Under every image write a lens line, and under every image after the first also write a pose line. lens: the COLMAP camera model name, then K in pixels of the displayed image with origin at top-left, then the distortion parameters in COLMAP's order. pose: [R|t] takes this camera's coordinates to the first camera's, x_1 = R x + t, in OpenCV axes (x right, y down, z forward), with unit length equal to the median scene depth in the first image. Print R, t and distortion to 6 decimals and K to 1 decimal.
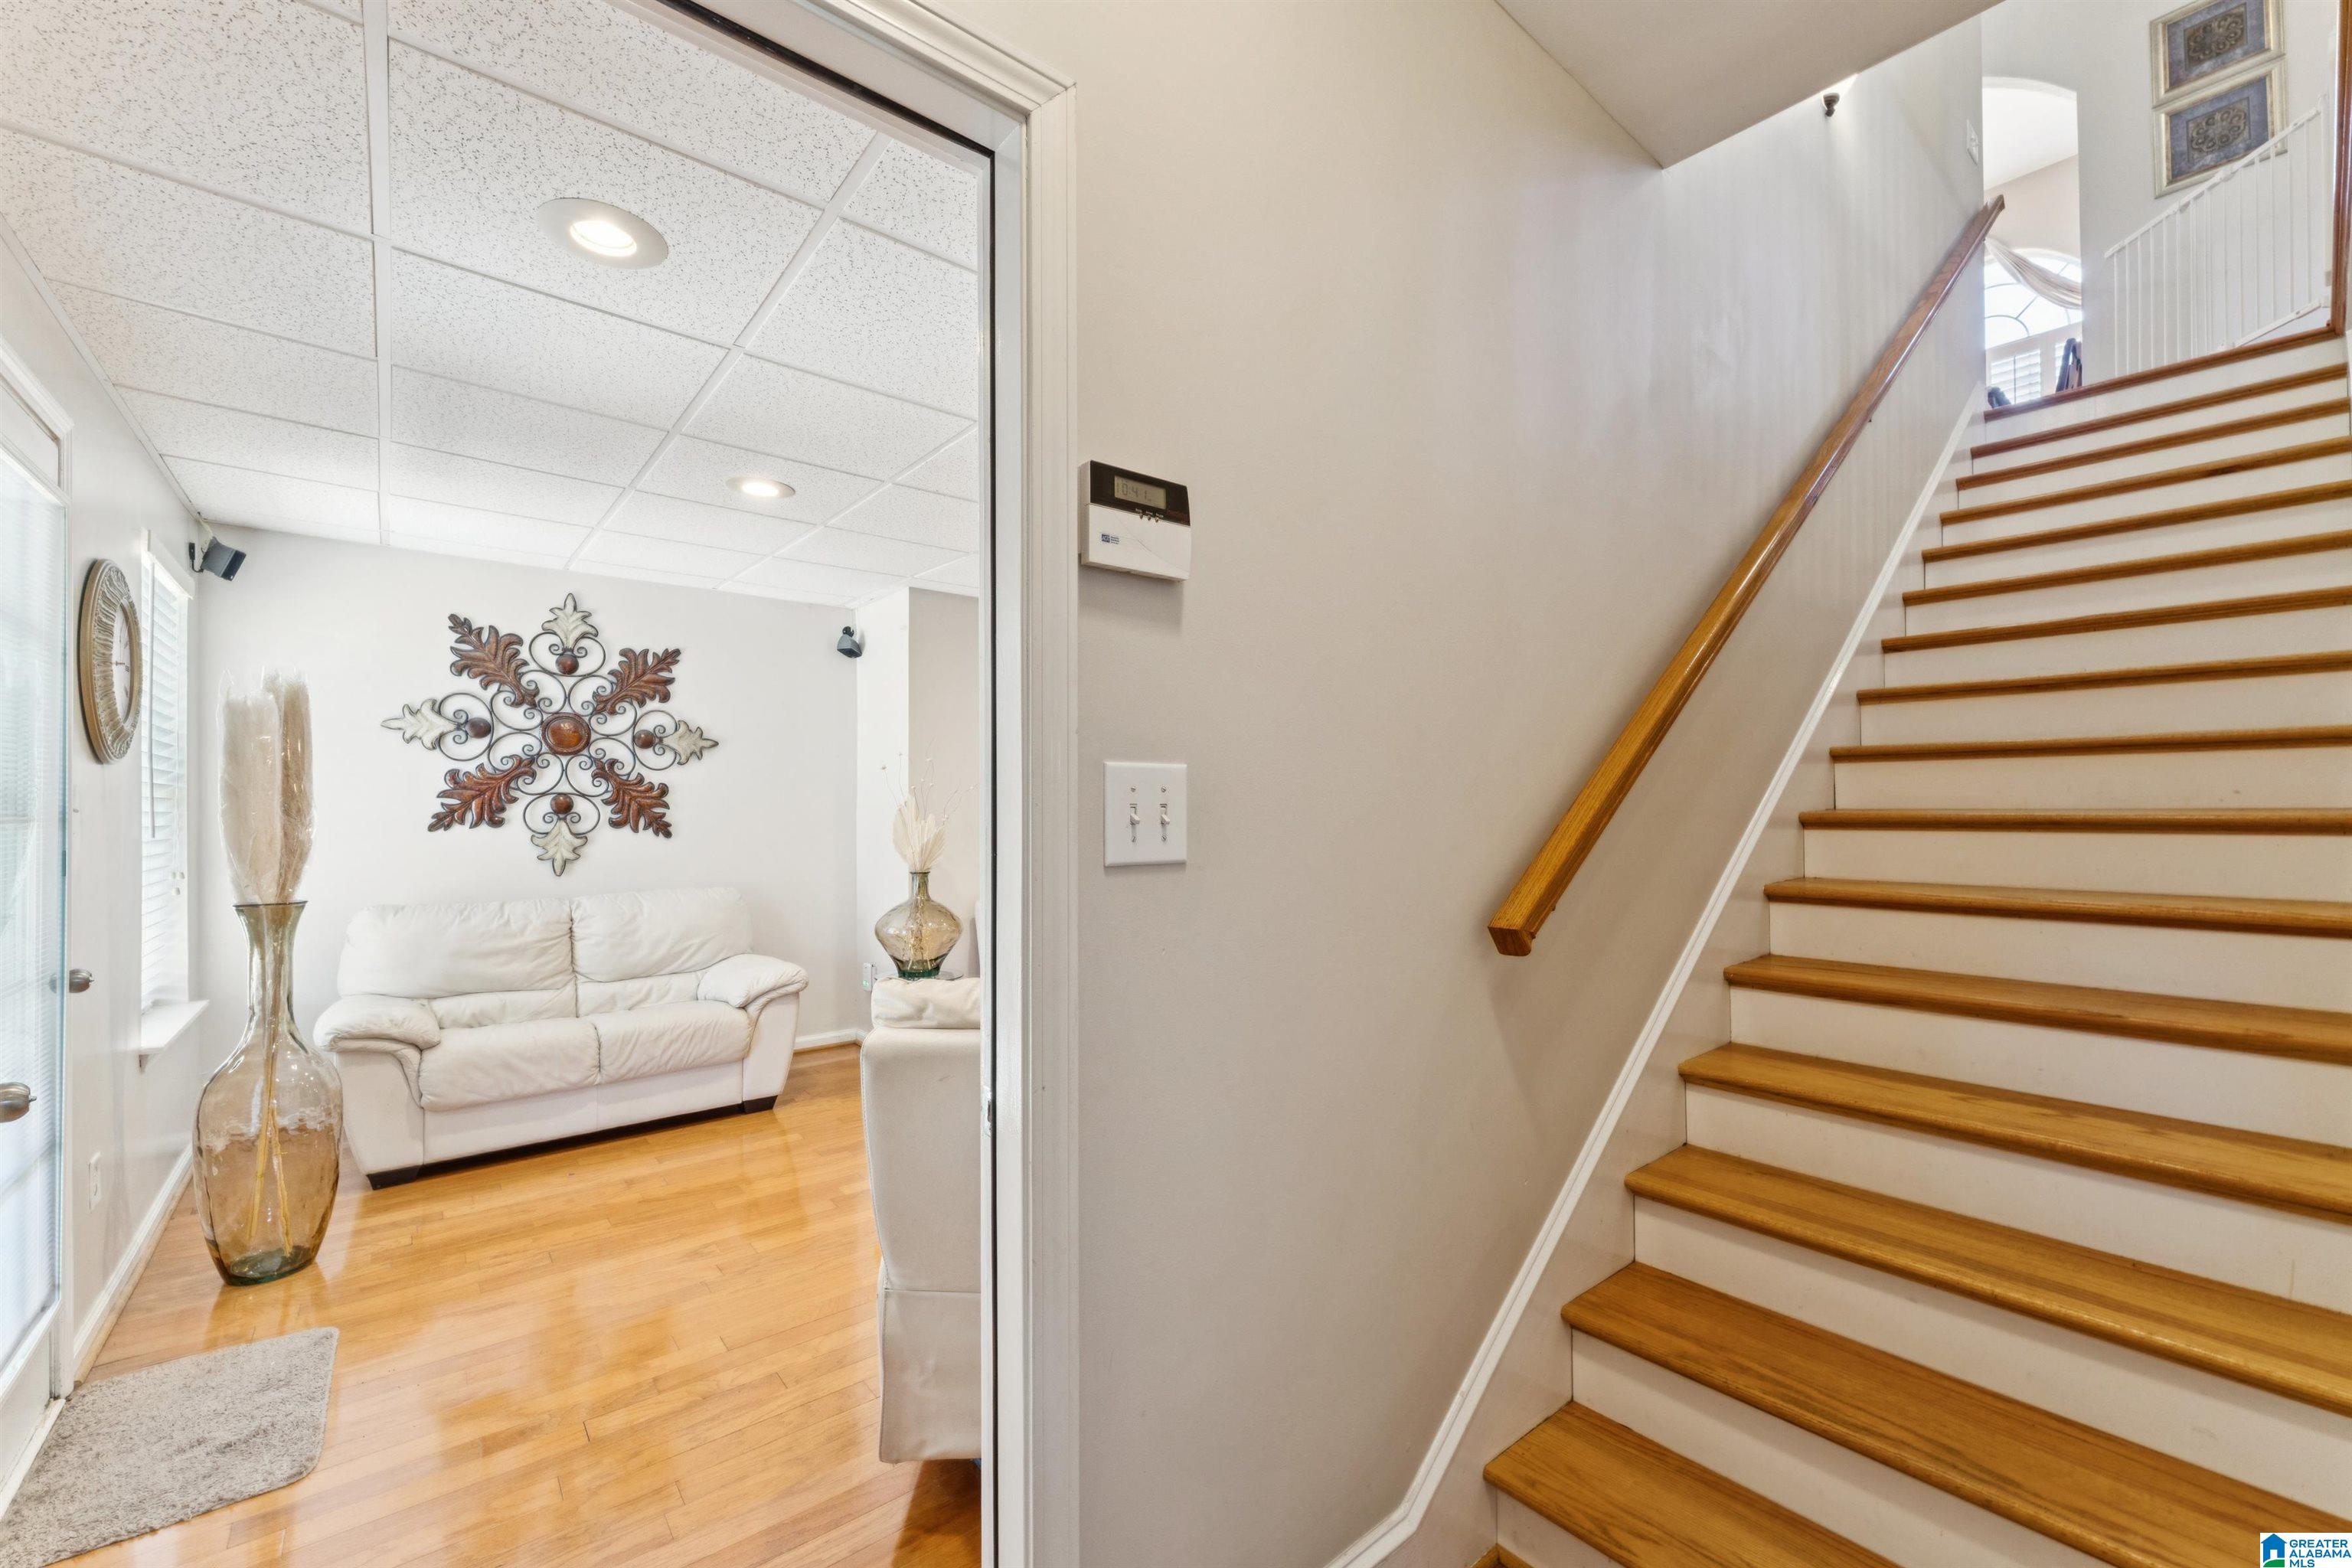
lens RADIAL K [[948.6, 0, 1178.3], [0, 948.6, 801.4], [0, 0, 1]] dist [-0.003852, 0.000597]
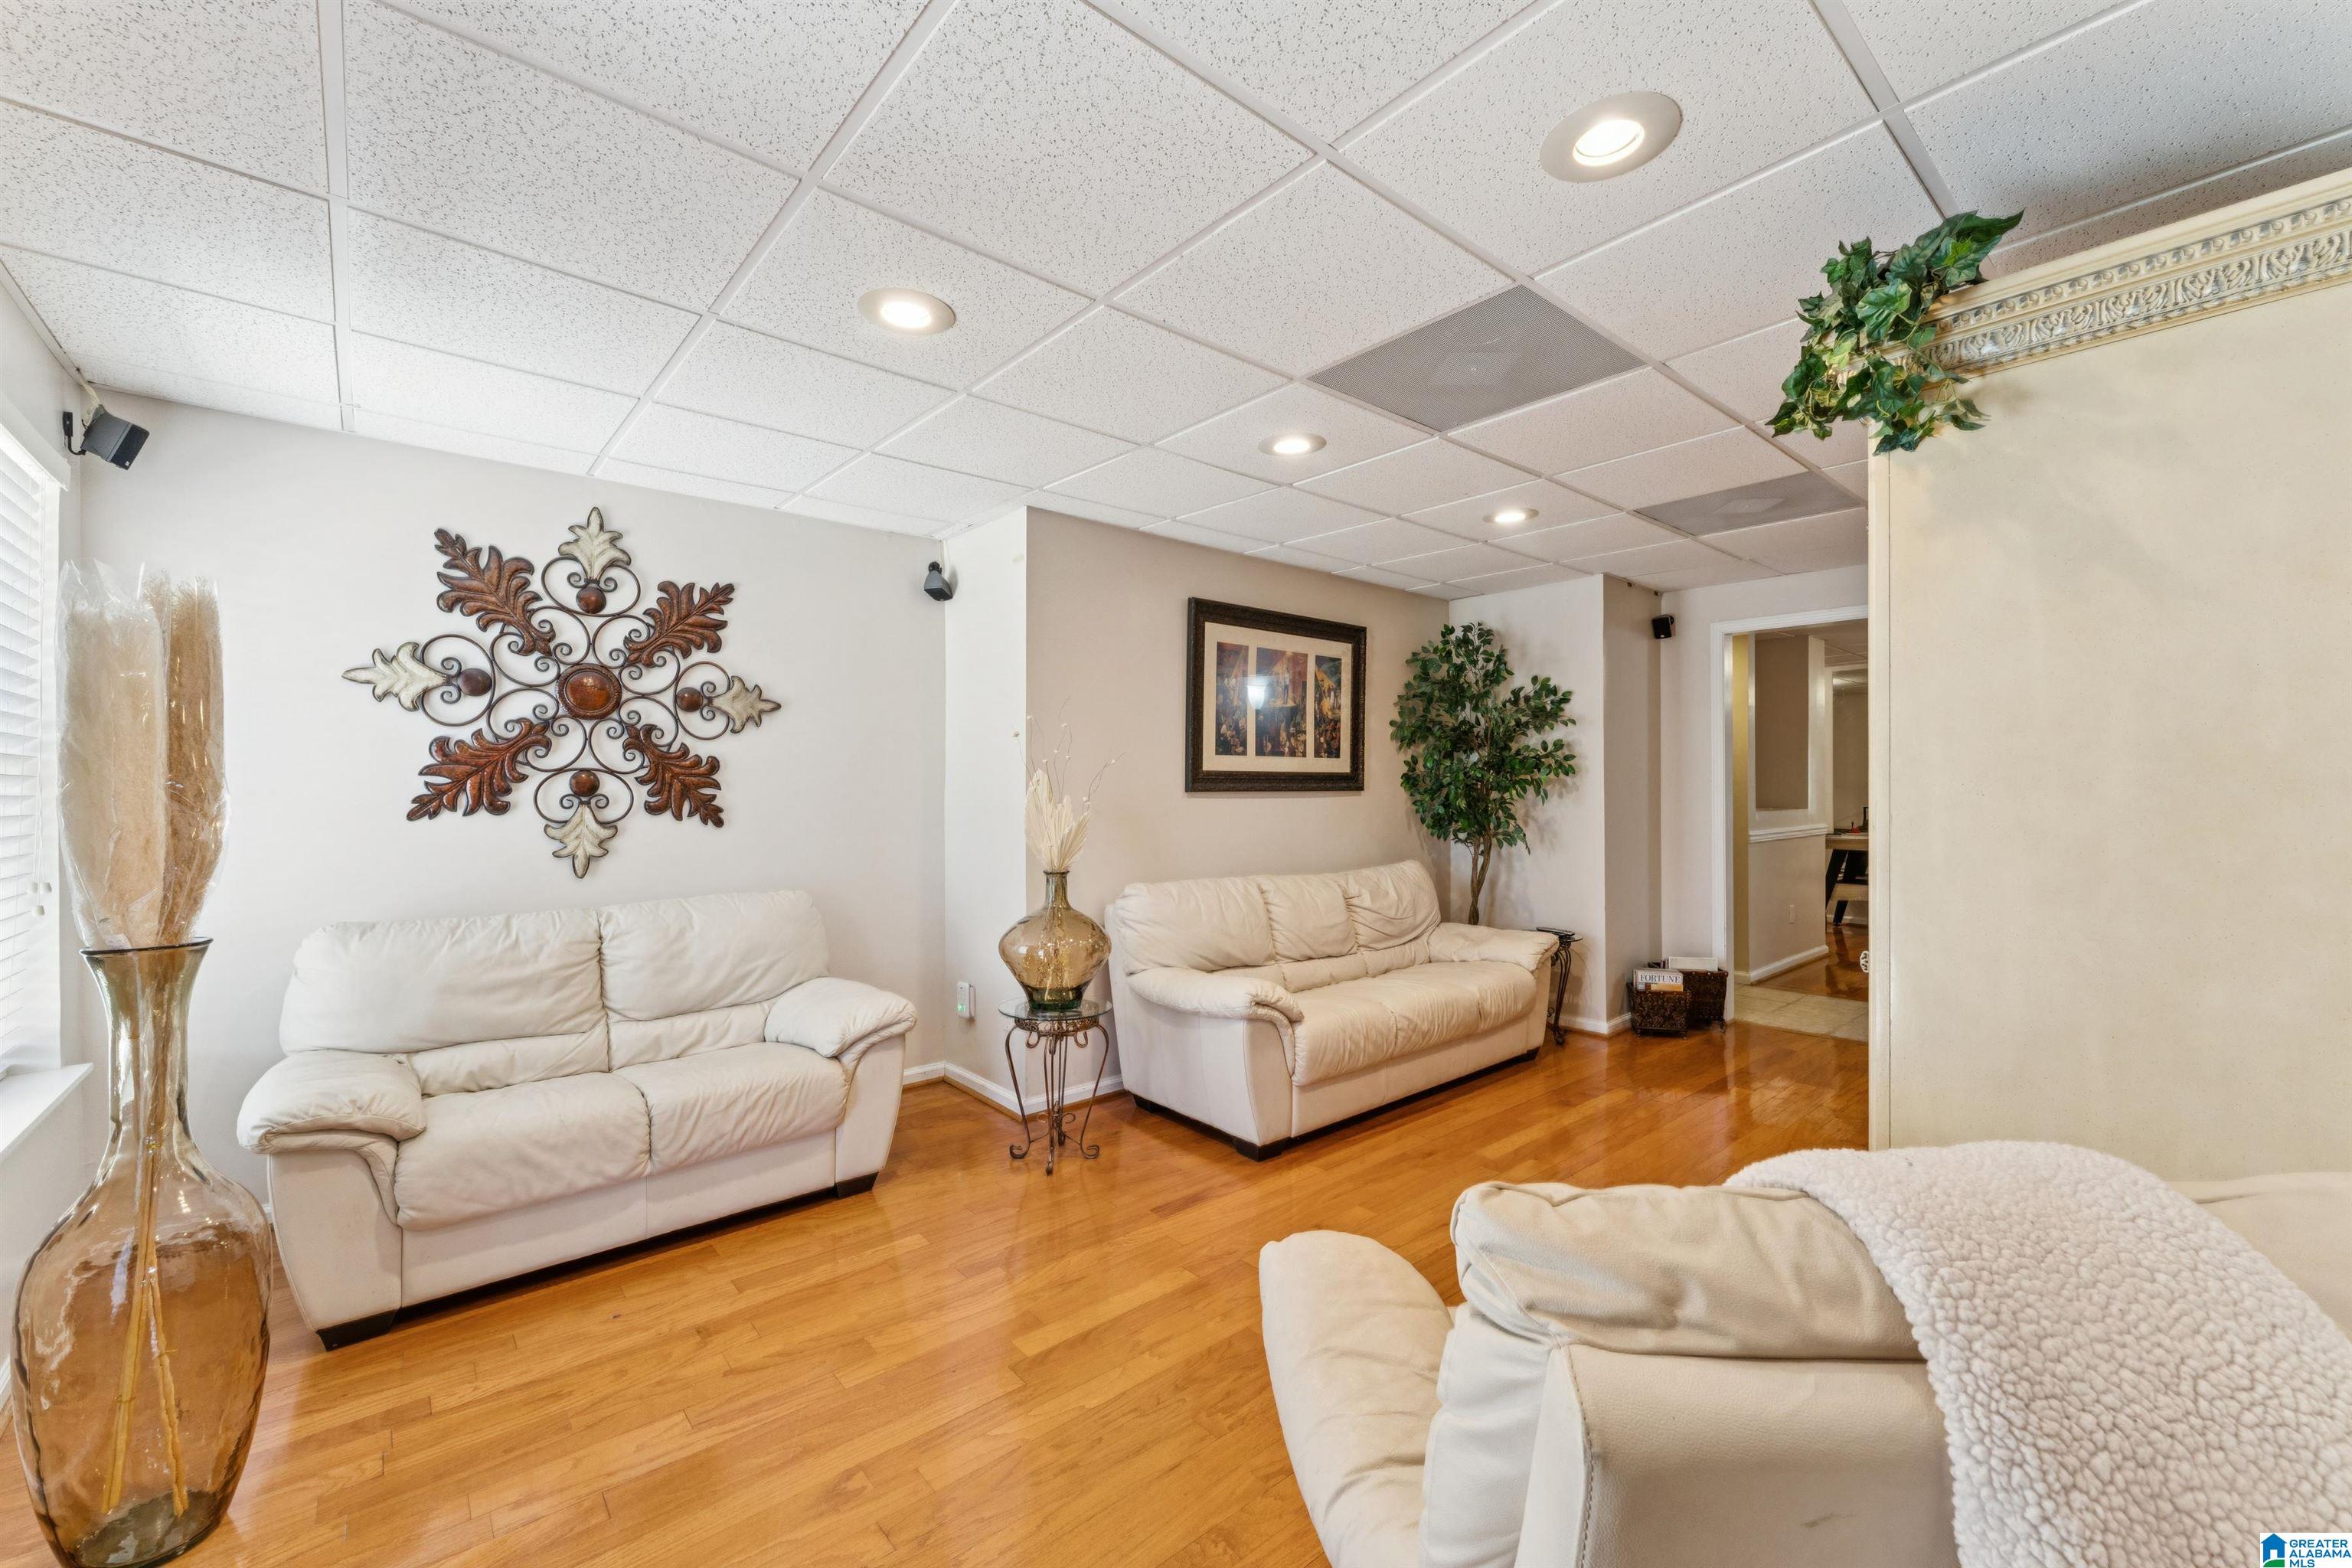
lens RADIAL K [[948.6, 0, 1174.6], [0, 948.6, 779.0], [0, 0, 1]] dist [-0.003852, 0.000597]
pose [[0.999935, -0.001695, 0.011281, -0.203604], [0.001712, 0.999997, -0.001489, 0.001139], [-0.011279, 0.001509, 0.999935, 0.256491]]
